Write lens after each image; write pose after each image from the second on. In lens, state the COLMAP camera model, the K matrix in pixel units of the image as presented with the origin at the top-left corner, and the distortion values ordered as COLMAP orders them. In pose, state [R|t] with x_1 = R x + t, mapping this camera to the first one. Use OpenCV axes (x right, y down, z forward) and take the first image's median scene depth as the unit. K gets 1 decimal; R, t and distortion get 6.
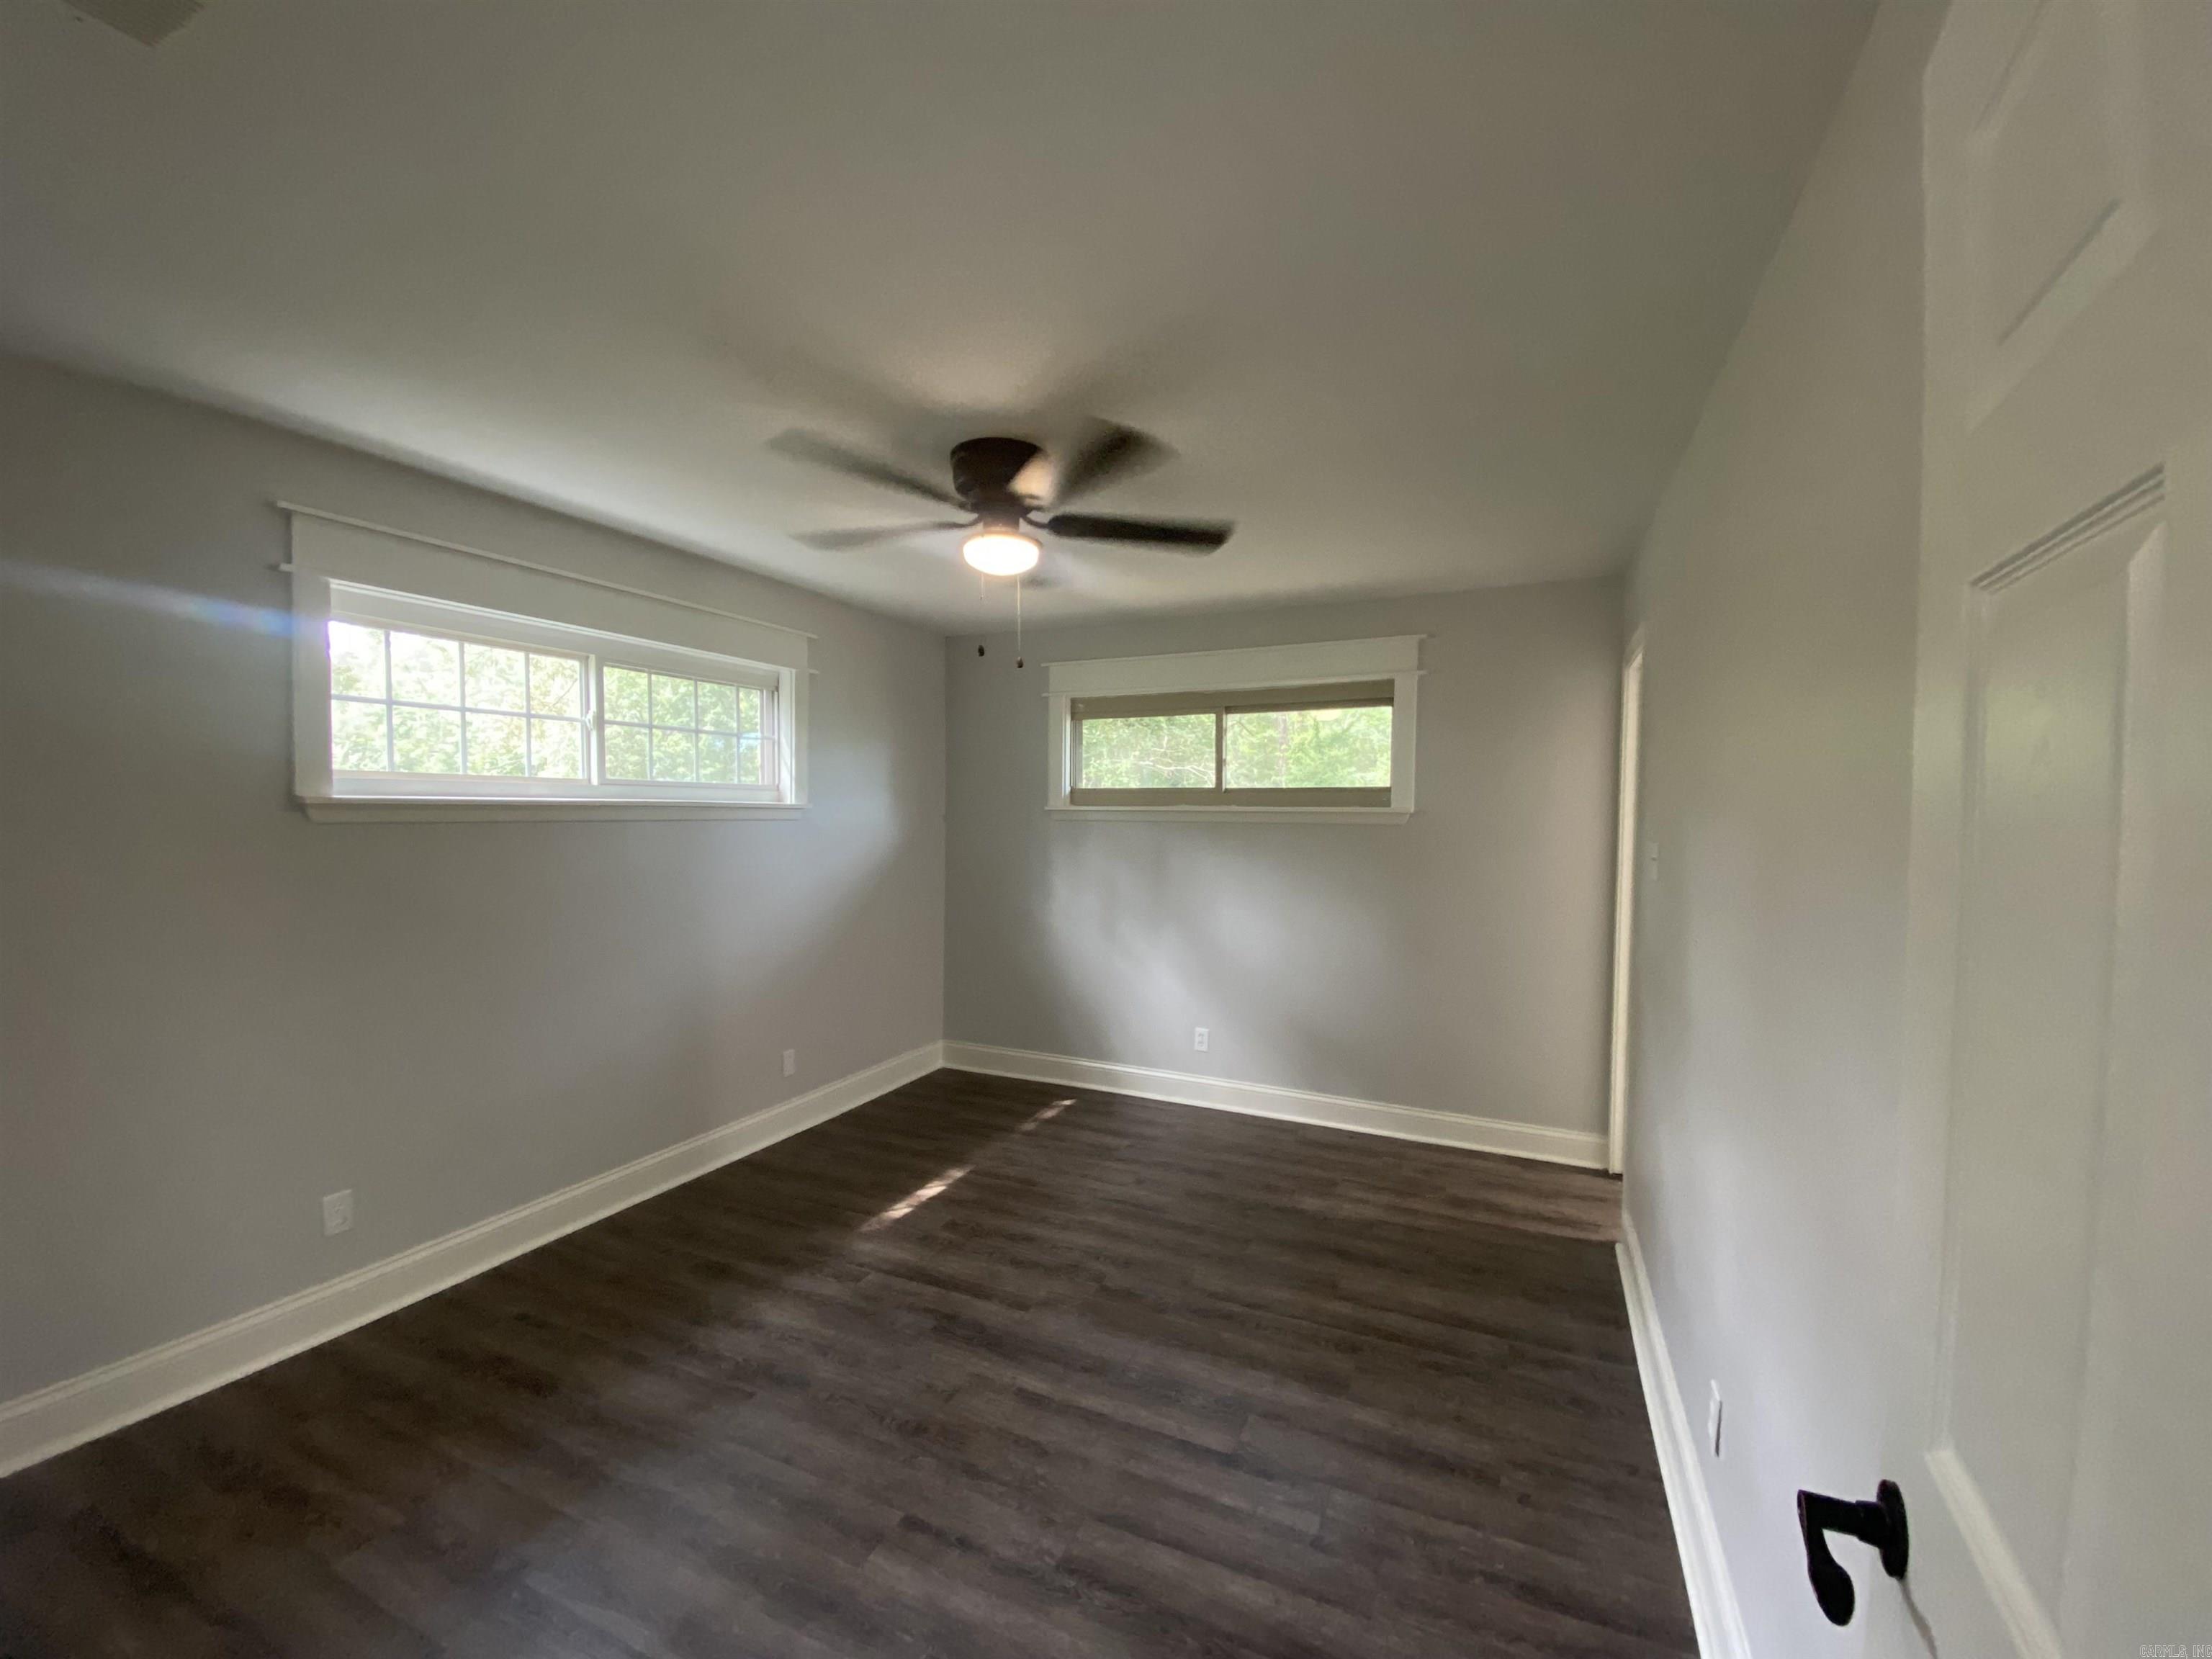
lens RADIAL K [[901.8, 0, 1106.0], [0, 901.8, 829.5], [0, 0, 1]] dist [-0.000351, -0.000111]
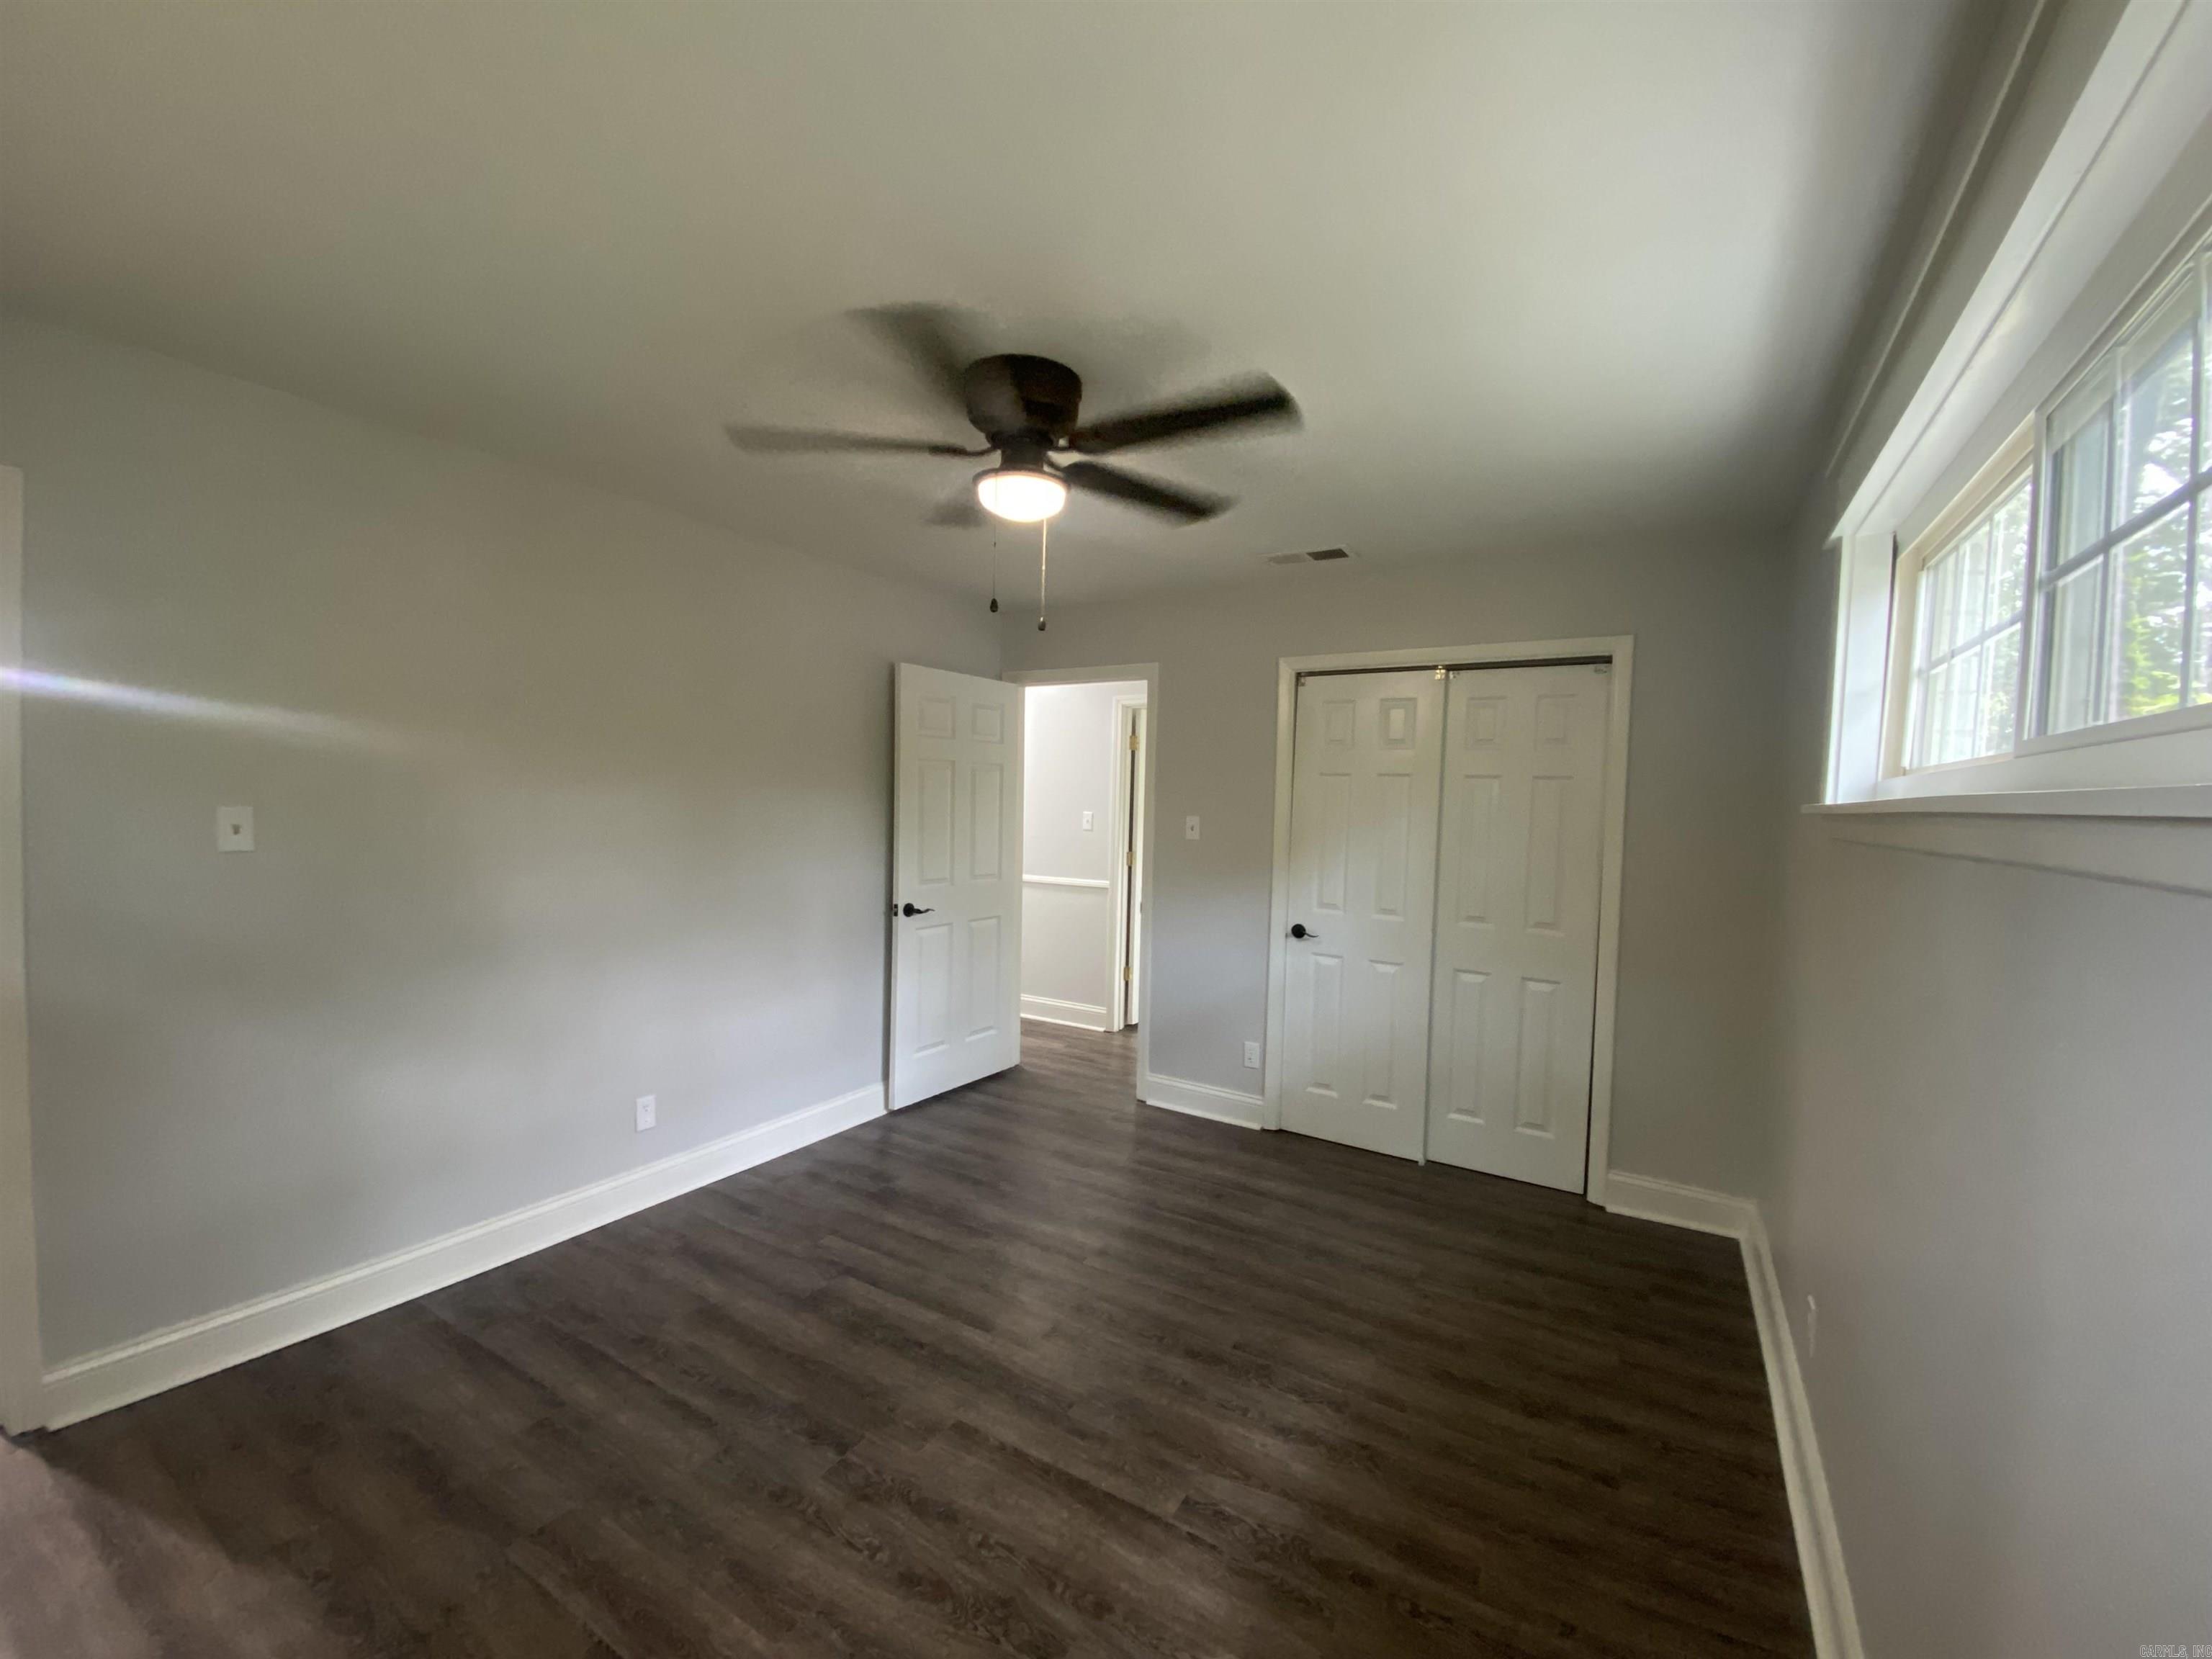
lens RADIAL K [[901.8, 0, 1106.0], [0, 901.8, 829.5], [0, 0, 1]] dist [-0.000351, -0.000111]
pose [[-0.992440, -0.038371, 0.116577, -0.287866], [-0.032150, 0.997980, 0.054785, -0.035784], [-0.118443, 0.050623, -0.991670, 1.731358]]
